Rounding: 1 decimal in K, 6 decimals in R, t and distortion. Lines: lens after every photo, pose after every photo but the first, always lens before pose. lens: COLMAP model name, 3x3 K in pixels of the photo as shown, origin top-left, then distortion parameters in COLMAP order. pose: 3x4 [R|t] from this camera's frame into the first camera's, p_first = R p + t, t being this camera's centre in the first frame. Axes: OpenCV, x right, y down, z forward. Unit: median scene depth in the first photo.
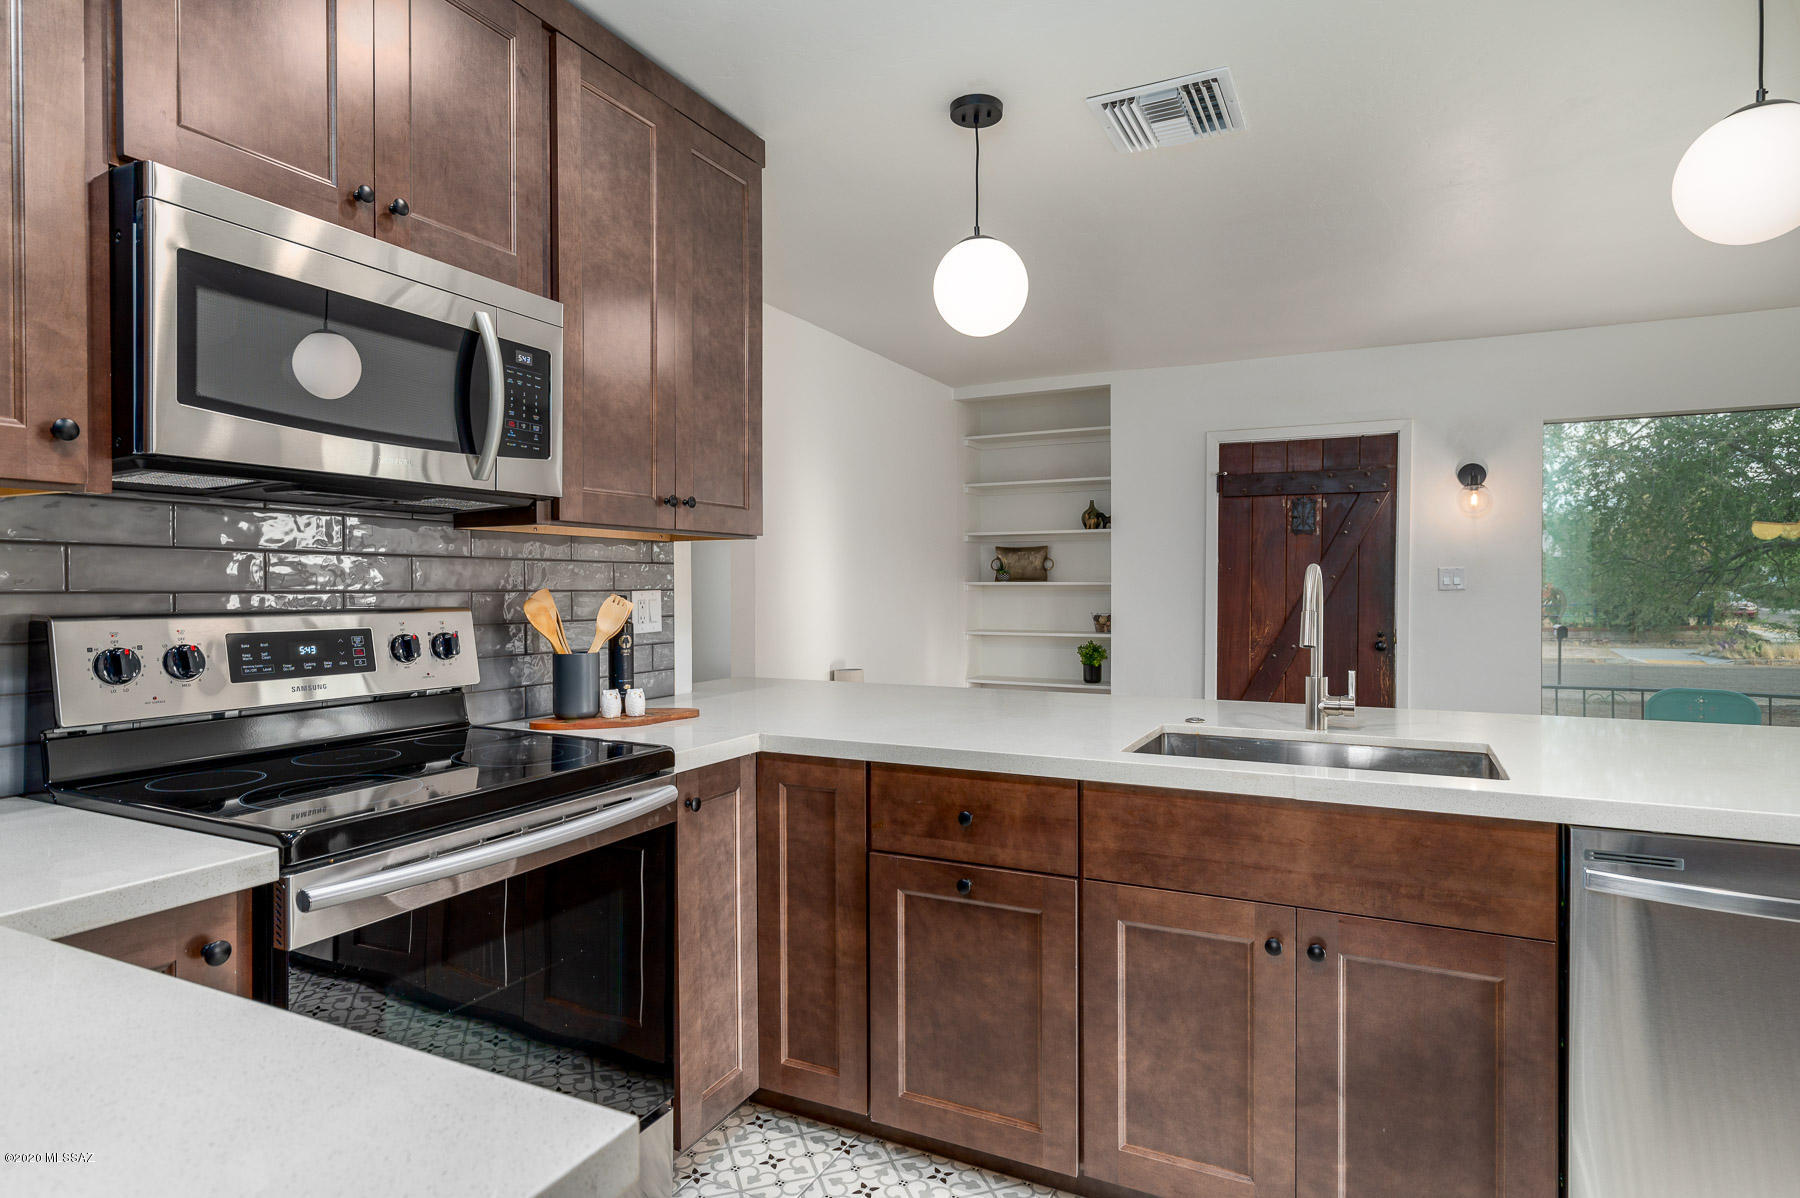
lens RADIAL K [[972.8, 0, 901.2], [0, 972.8, 593.4], [0, 0, 1]] dist [-0.001592, 0.000372]
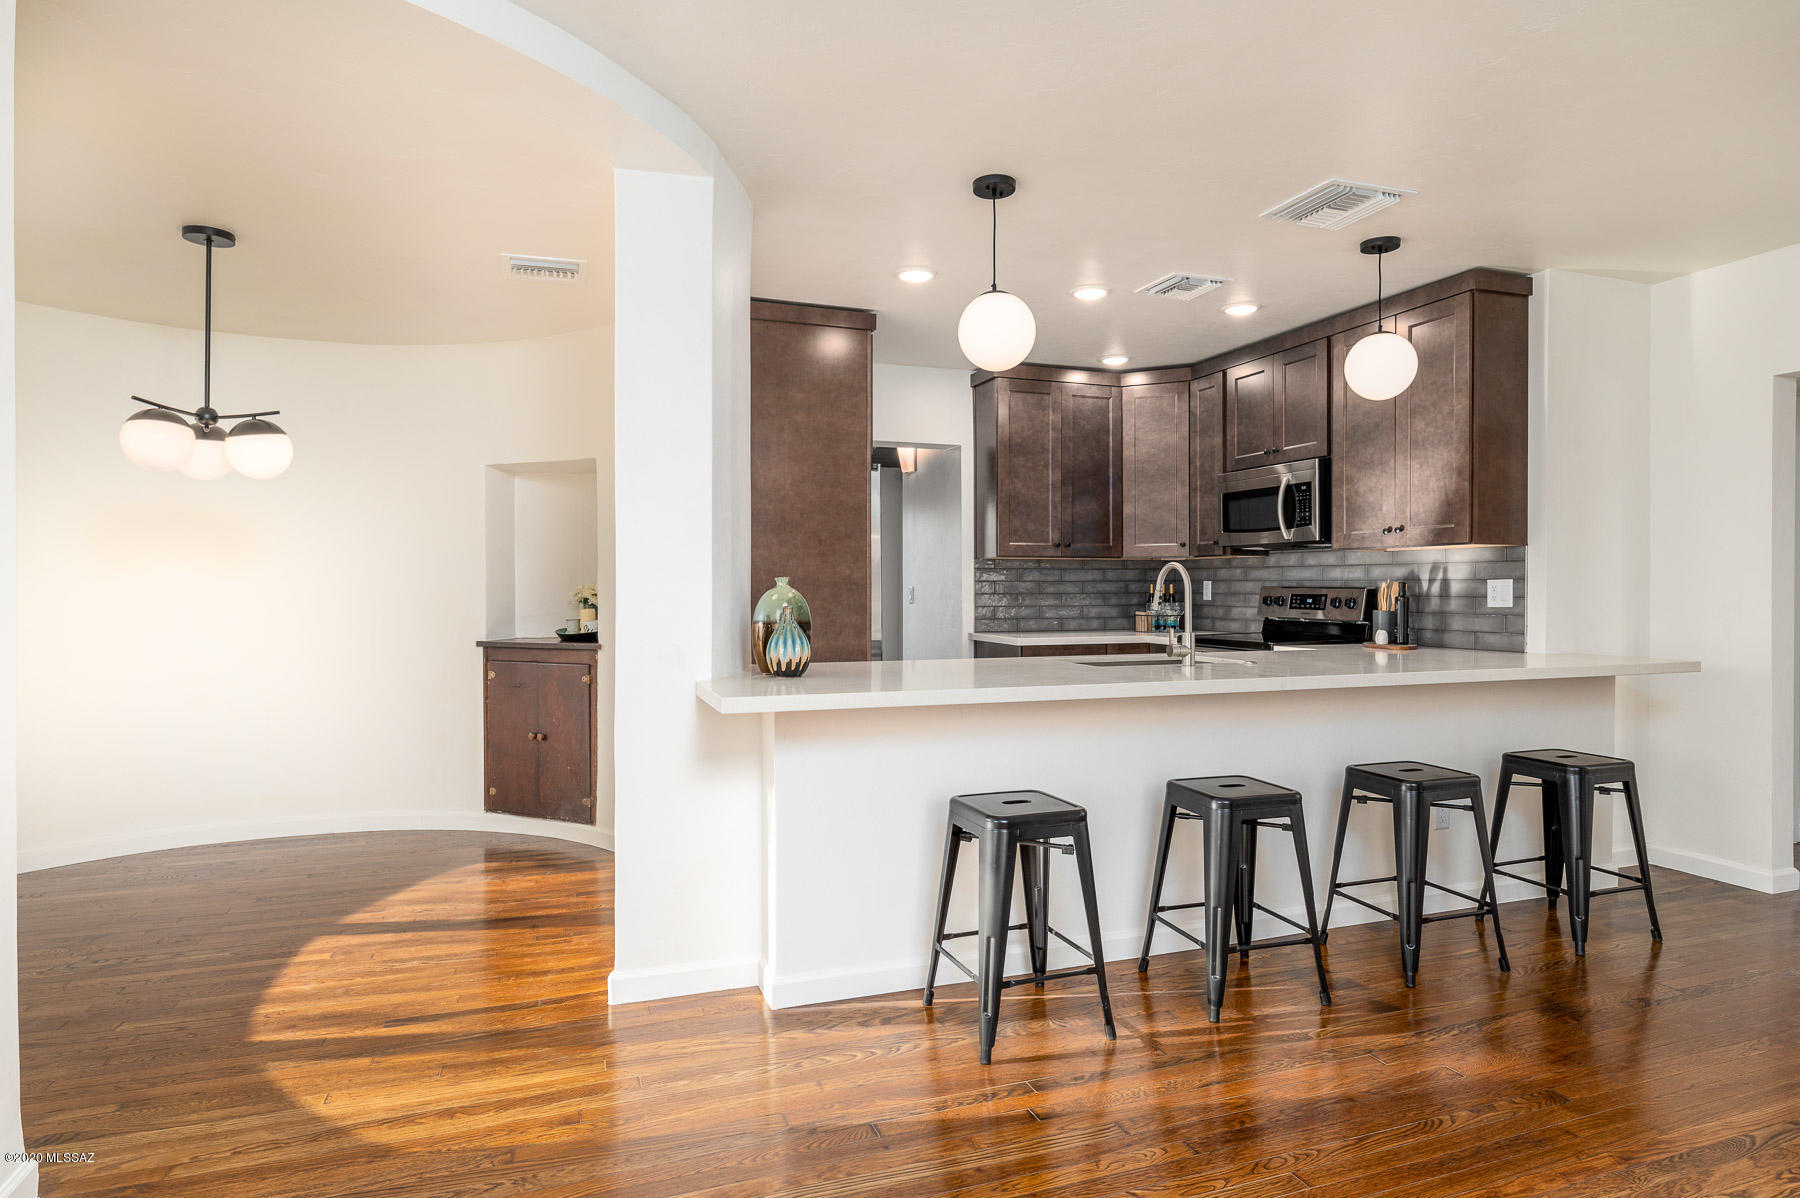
lens RADIAL K [[985.5, 0, 898.2], [0, 985.5, 593.1], [0, 0, 1]] dist [-0.007242, 0.001066]
pose [[-0.698122, 0.007174, -0.715943, 2.087112], [-0.003062, 0.999911, 0.013005, 0.001921], [0.715972, 0.011271, -0.698038, 1.949246]]
